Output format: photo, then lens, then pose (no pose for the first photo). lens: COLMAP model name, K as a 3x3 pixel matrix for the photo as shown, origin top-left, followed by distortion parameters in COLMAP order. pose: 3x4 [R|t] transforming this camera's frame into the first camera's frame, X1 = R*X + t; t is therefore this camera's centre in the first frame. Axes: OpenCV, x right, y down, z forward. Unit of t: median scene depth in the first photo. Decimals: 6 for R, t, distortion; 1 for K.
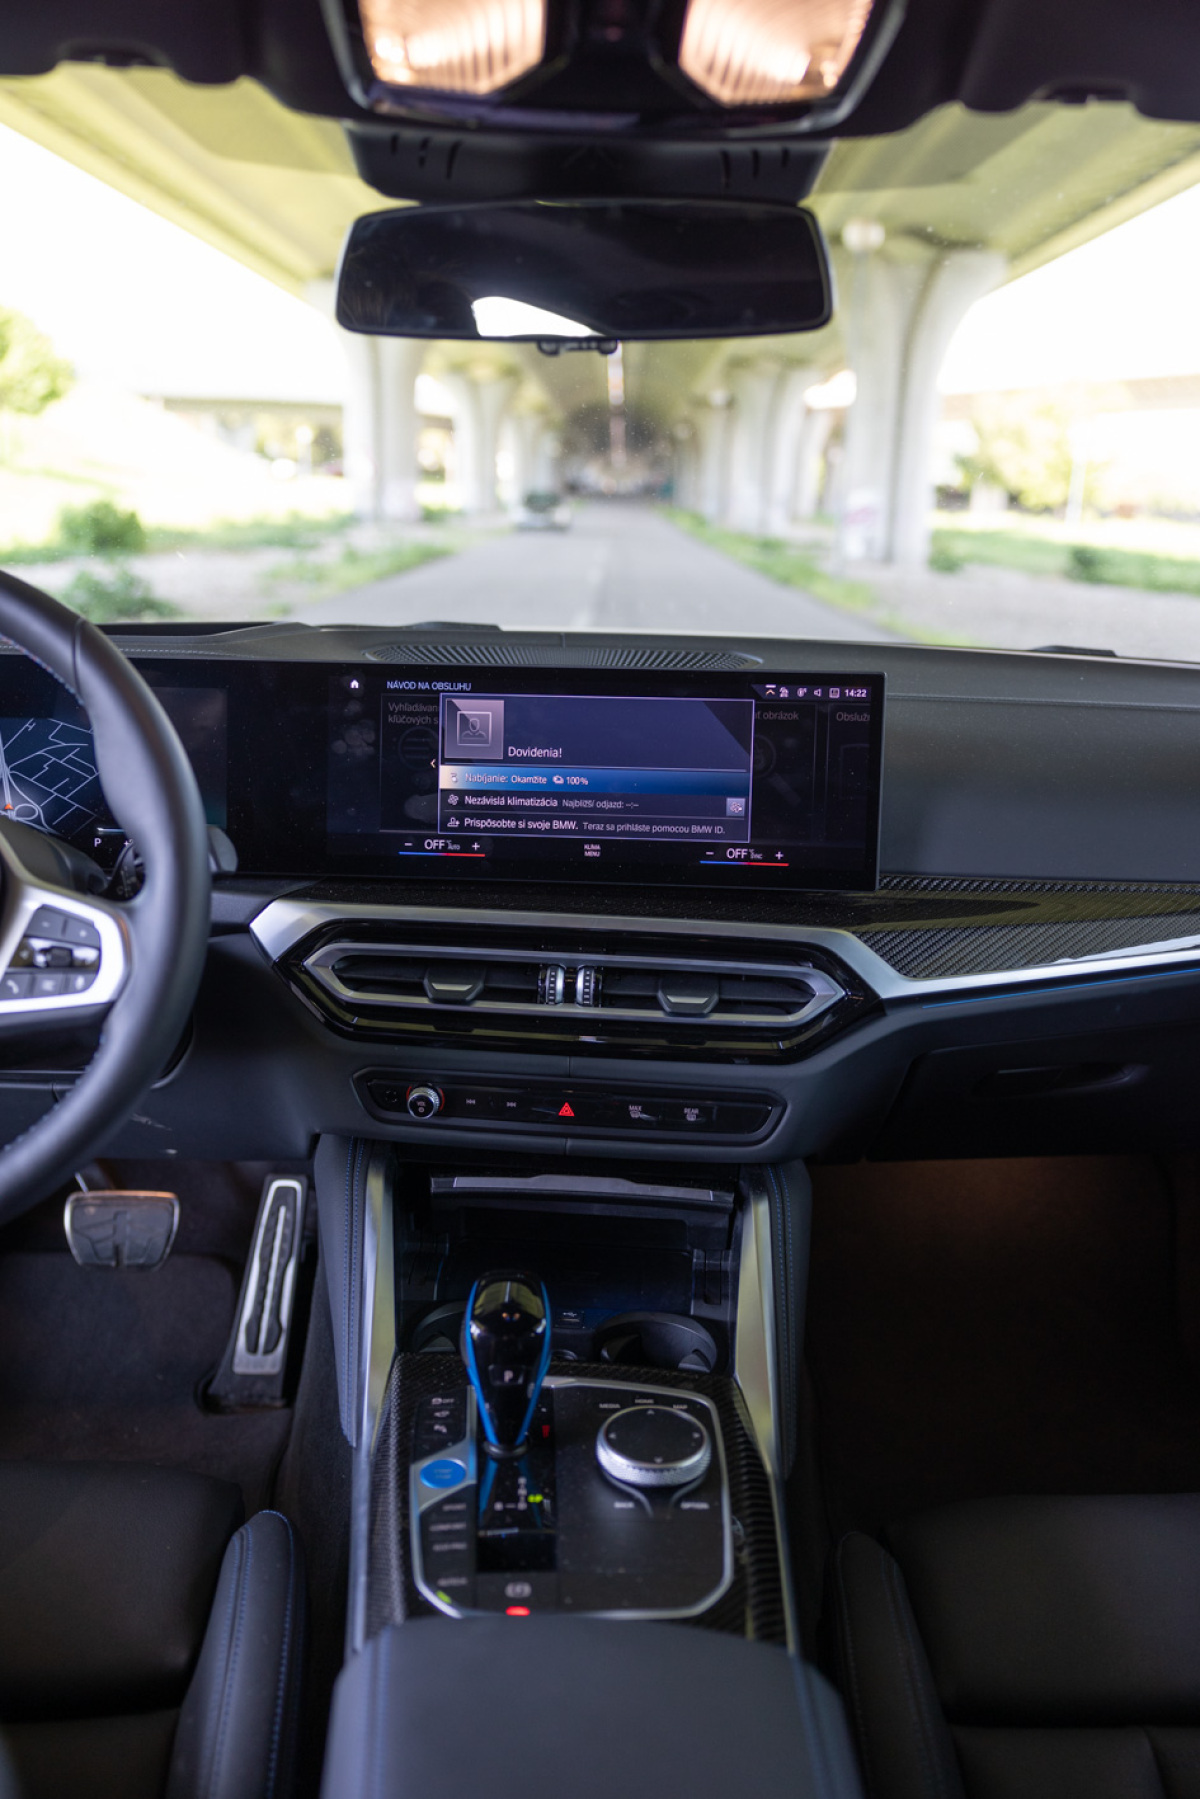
lens RADIAL K [[1537.2, 0, 604.2], [0, 1537.2, 900.4], [0, 0, 1]] dist [-0.008177, 0.018403]
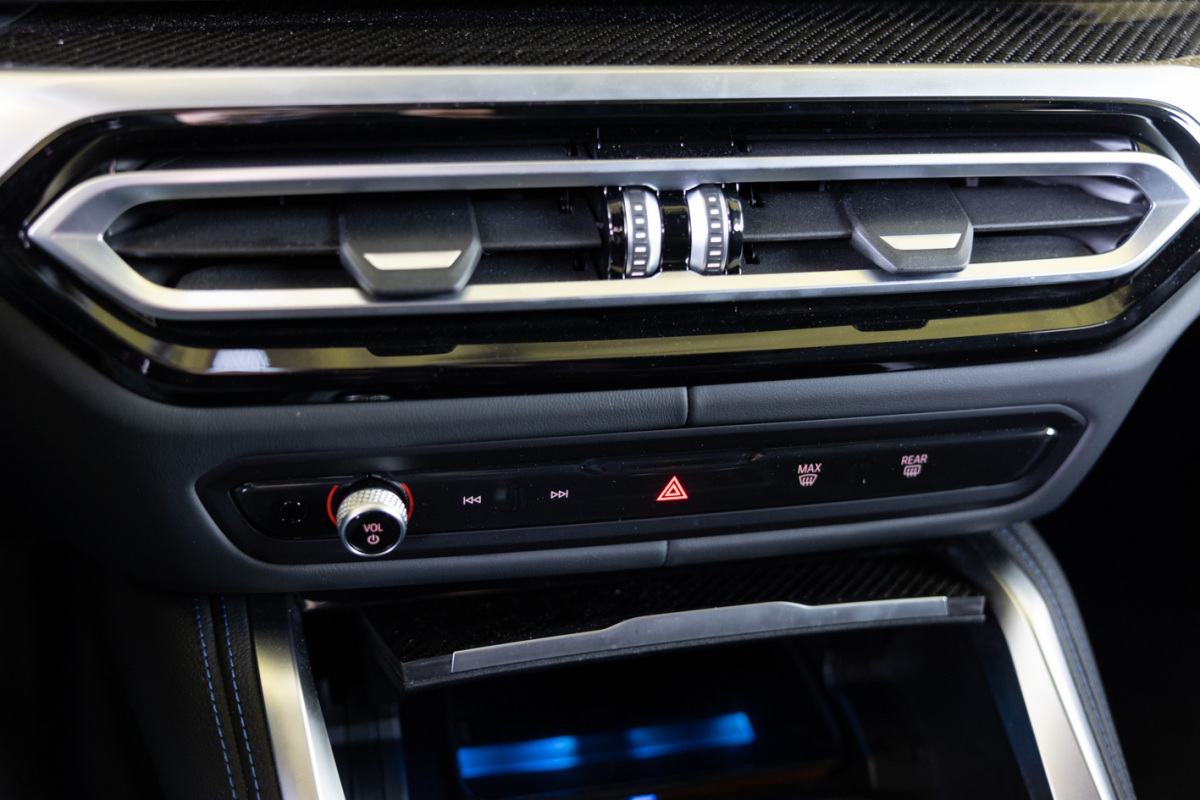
lens RADIAL K [[1294.8, 0, 600.0], [0, 1294.8, 400.3], [0, 0, 1]] dist [-0.021353, 0.000000]
pose [[0.954005, -0.127011, 0.271556, -0.152168], [0.042024, 0.953531, 0.298349, -0.011383], [-0.296830, -0.273215, 0.915011, 0.645088]]
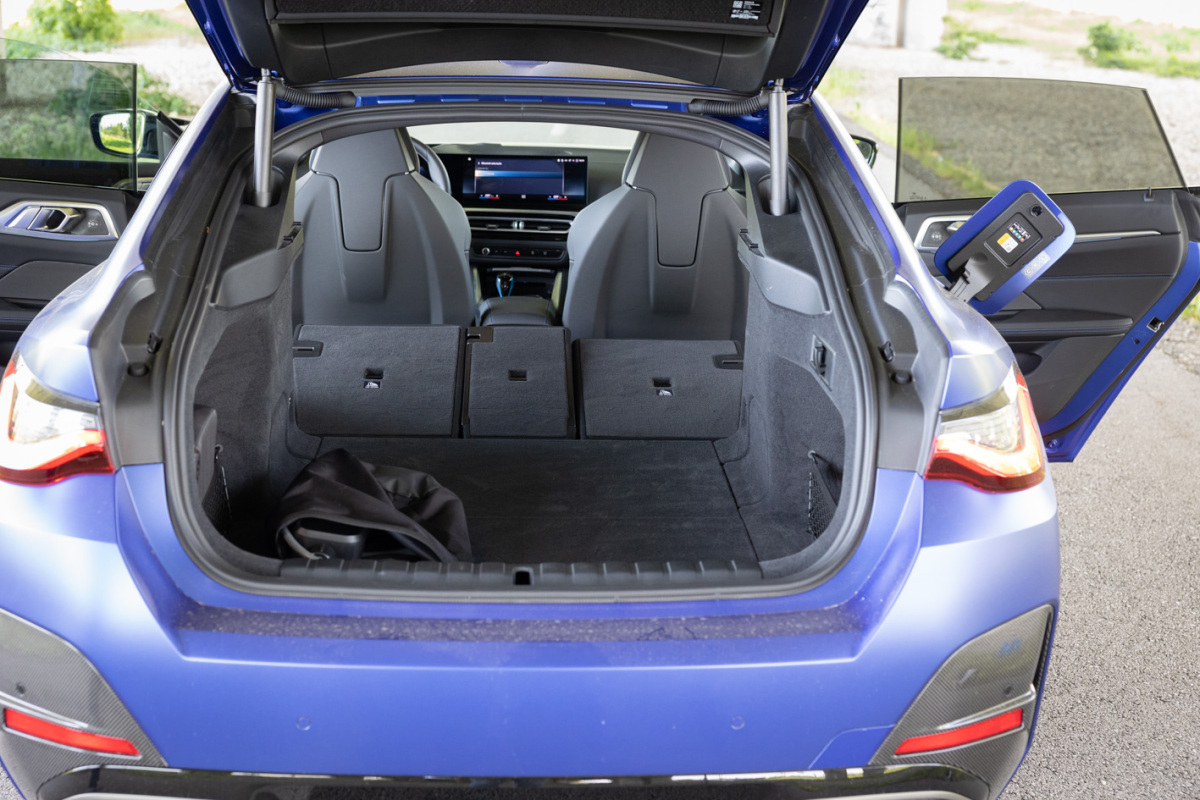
lens RADIAL K [[1790.8, 0, 598.8], [0, 1790.8, 399.4], [0, 0, 1]] dist [0.005430, 0.000000]
pose [[0.978017, -0.036873, 0.205238, -0.883468], [-0.008977, 0.975884, 0.218105, -0.590398], [-0.208331, -0.215153, 0.954100, -4.144567]]
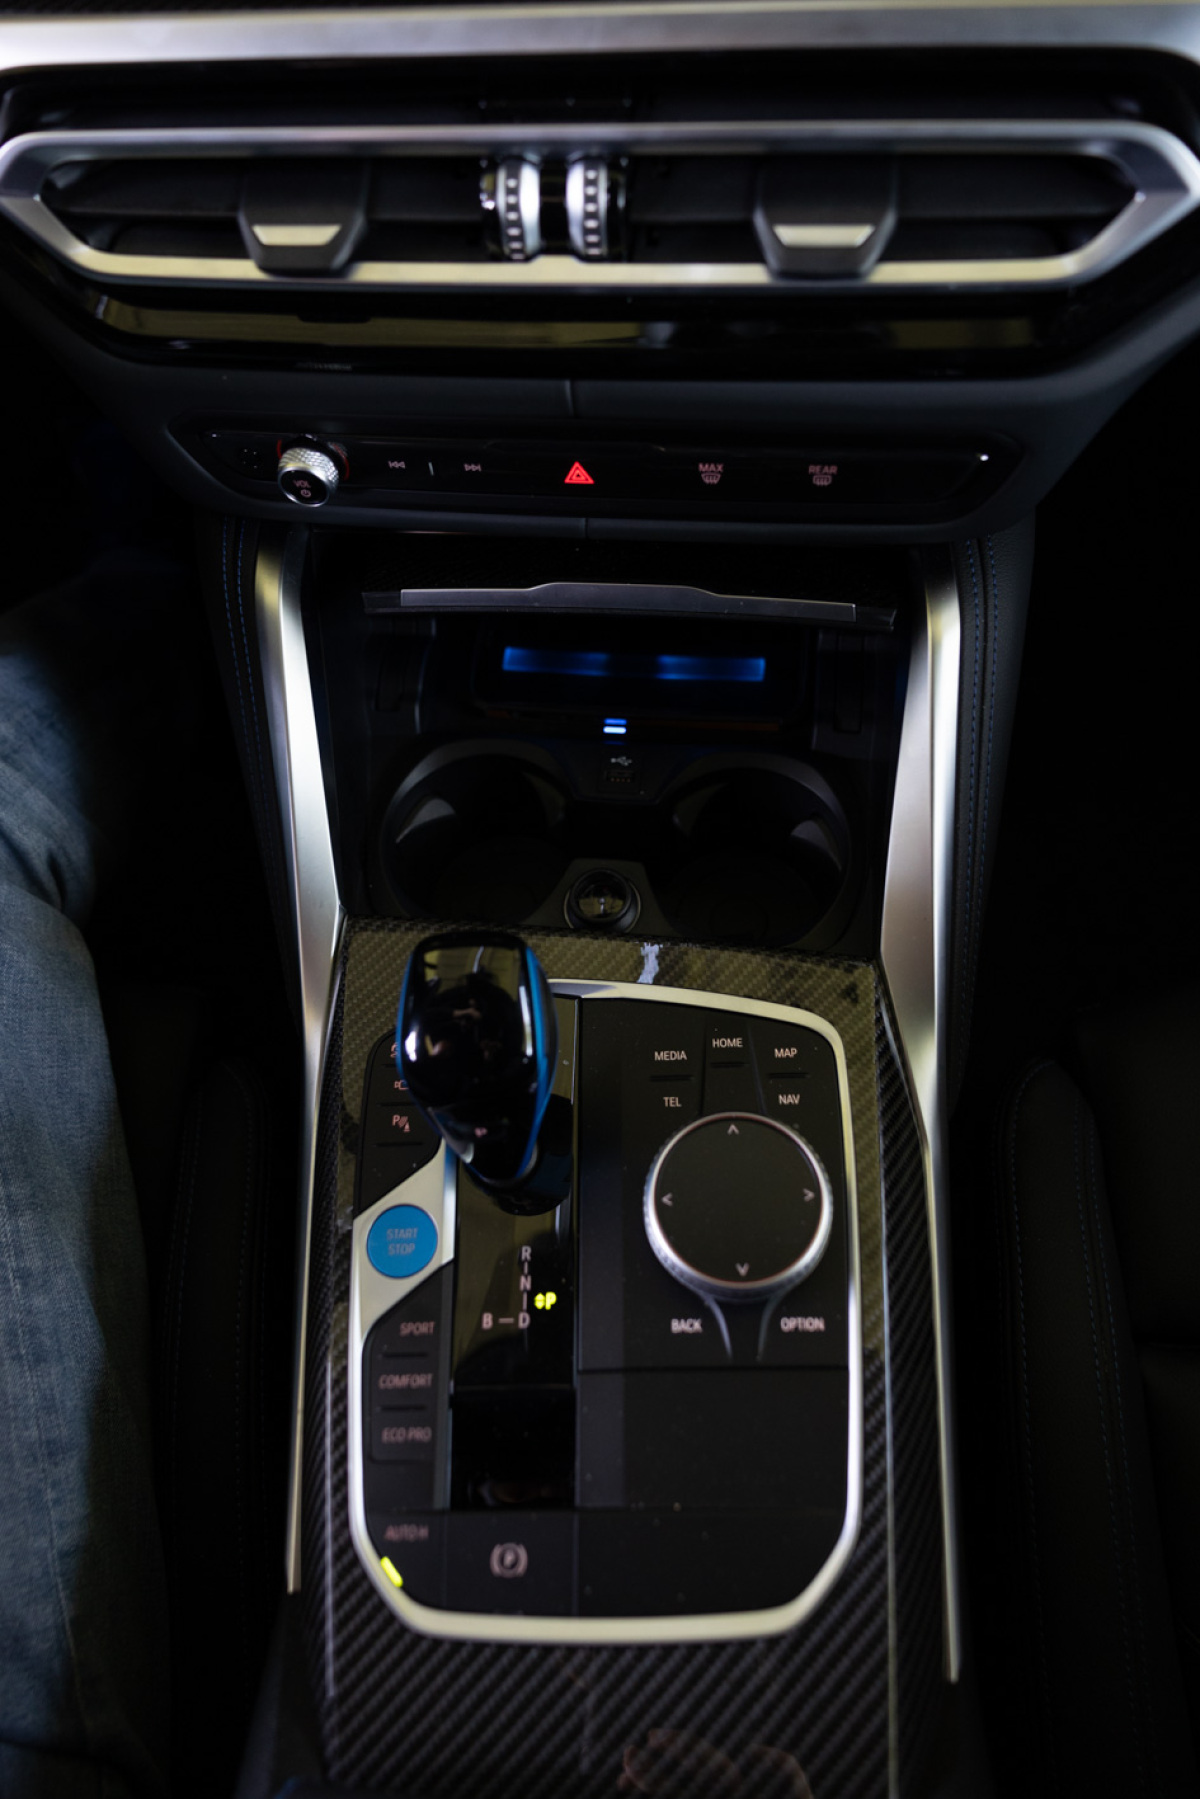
lens RADIAL K [[1219.7, 0, 602.0], [0, 1219.7, 900.9], [0, 0, 1]] dist [0.017653, -0.006731]
pose [[0.991972, -0.011421, -0.125941, 0.033643], [0.100071, 0.679776, 0.726560, -0.064010], [0.077314, -0.733331, 0.675462, 0.617057]]
